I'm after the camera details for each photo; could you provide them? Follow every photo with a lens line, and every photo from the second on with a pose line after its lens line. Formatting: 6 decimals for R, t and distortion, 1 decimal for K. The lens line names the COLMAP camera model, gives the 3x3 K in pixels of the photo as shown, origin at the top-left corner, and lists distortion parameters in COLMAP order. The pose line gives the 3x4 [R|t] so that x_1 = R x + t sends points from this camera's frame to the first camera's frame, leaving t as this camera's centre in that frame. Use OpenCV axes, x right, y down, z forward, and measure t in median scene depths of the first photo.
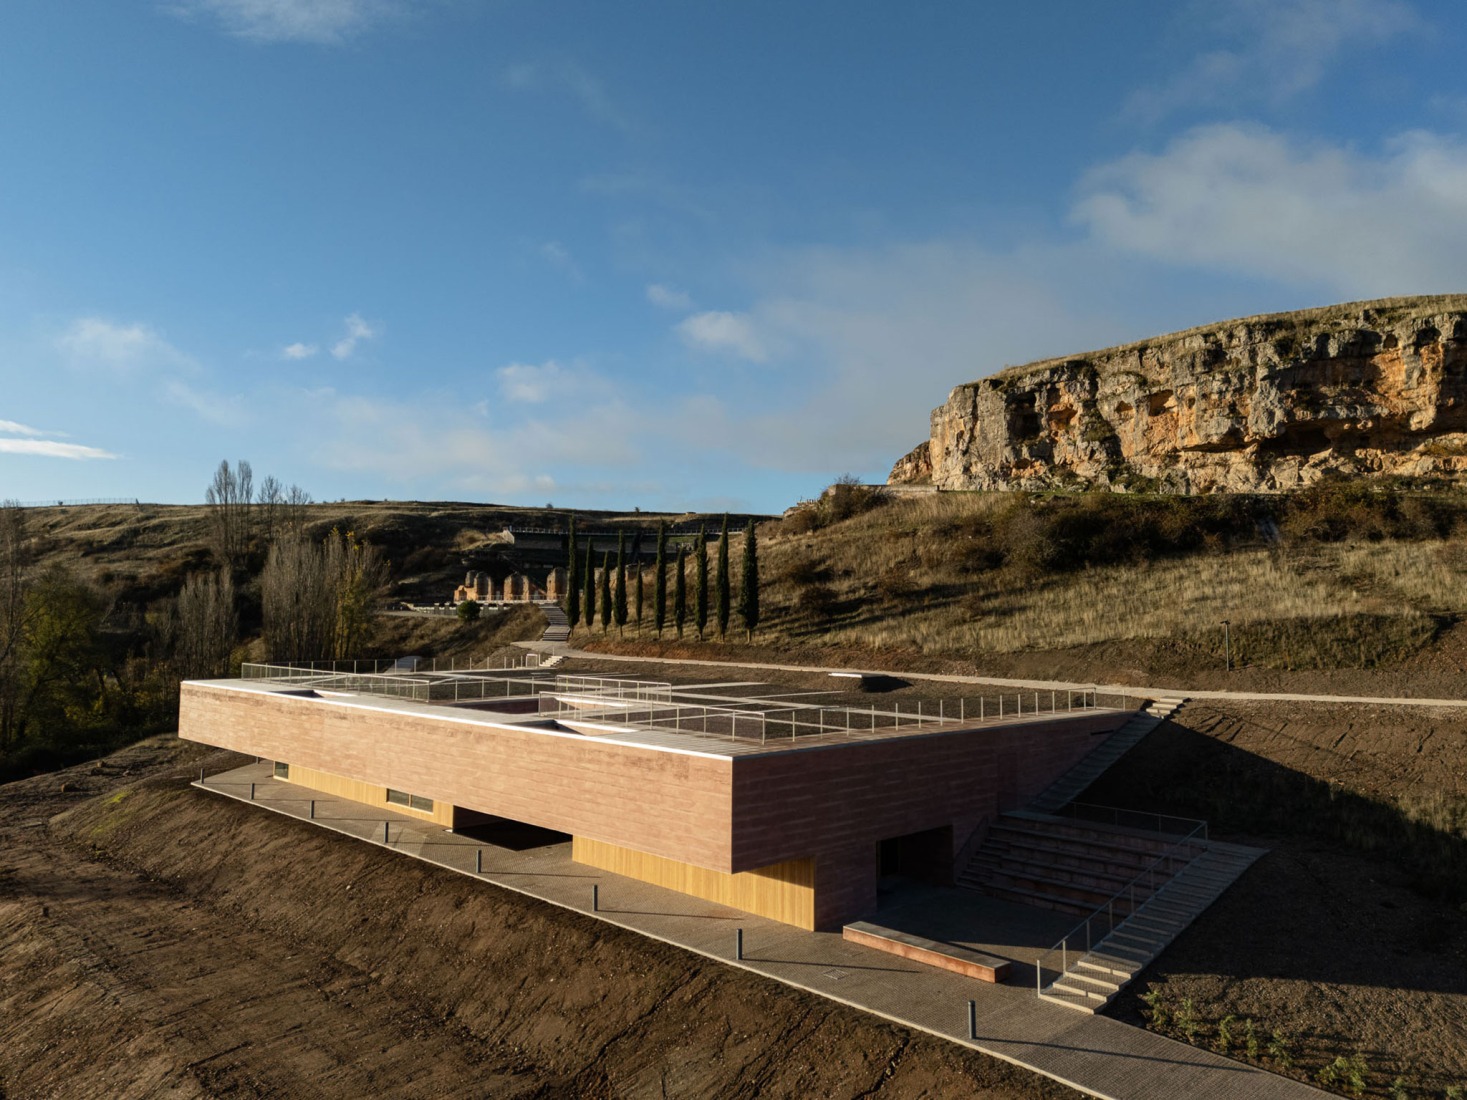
lens RADIAL K [[1075.3, 0, 742.8], [0, 1075.3, 534.7], [0, 0, 1]] dist [0.045091, -0.033860]
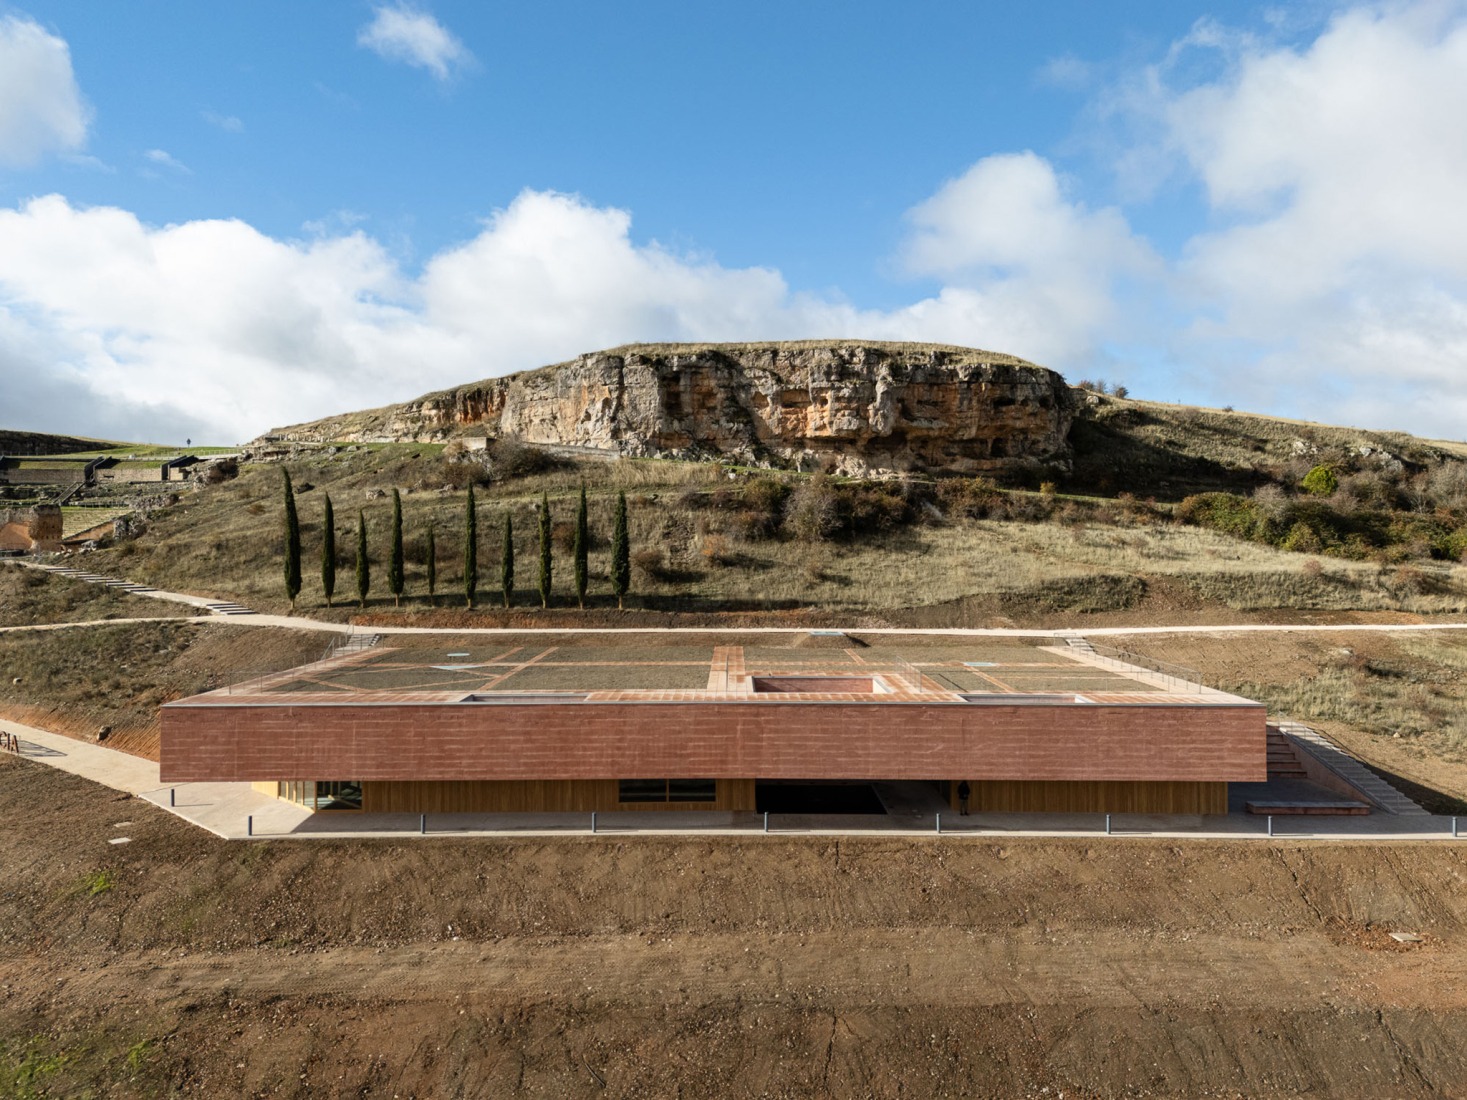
lens RADIAL K [[1075.3, 0, 728.7], [0, 1075.3, 547.0], [0, 0, 1]] dist [0.045091, -0.033860]
pose [[0.712867, -0.008000, 0.701253, -0.517597], [-0.051374, 0.996653, 0.063595, -0.024278], [-0.699415, -0.081361, 0.710070, 0.146177]]
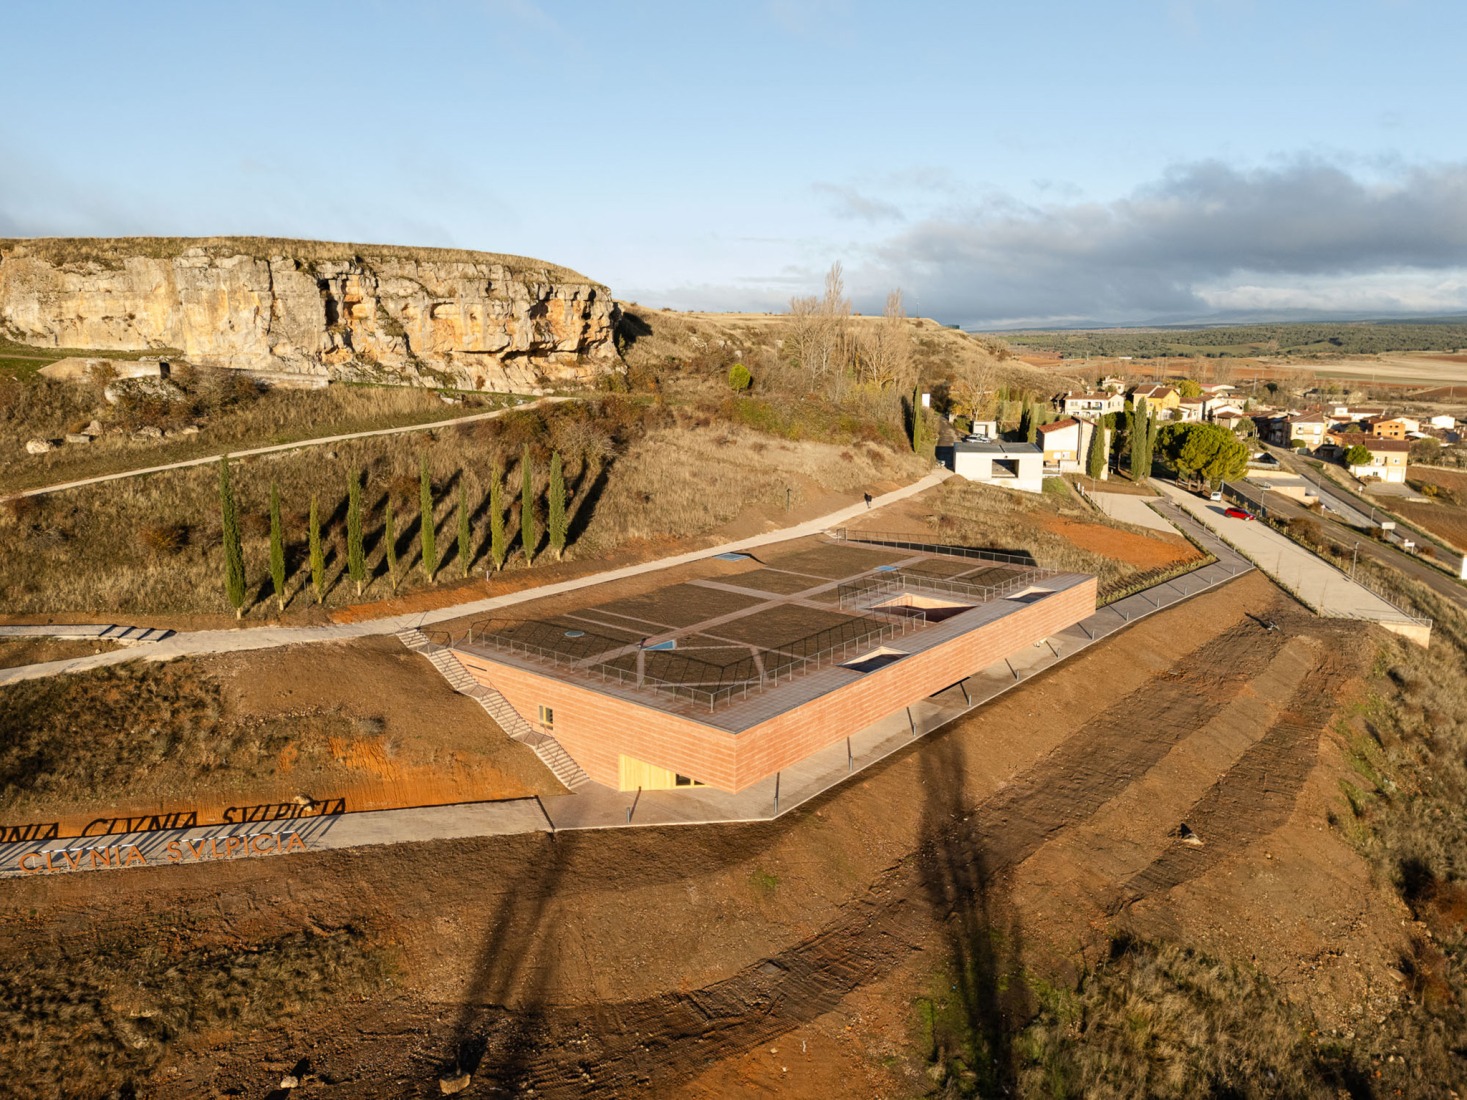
lens RADIAL K [[1075.3, 0, 733.5], [0, 1075.3, 549.7], [0, 0, 1]] dist [0.045091, -0.033860]
pose [[-0.064698, -0.197298, 0.978206, -0.887071], [-0.073972, 0.978511, 0.192467, -0.111941], [-0.995159, -0.059908, -0.077903, 0.707154]]
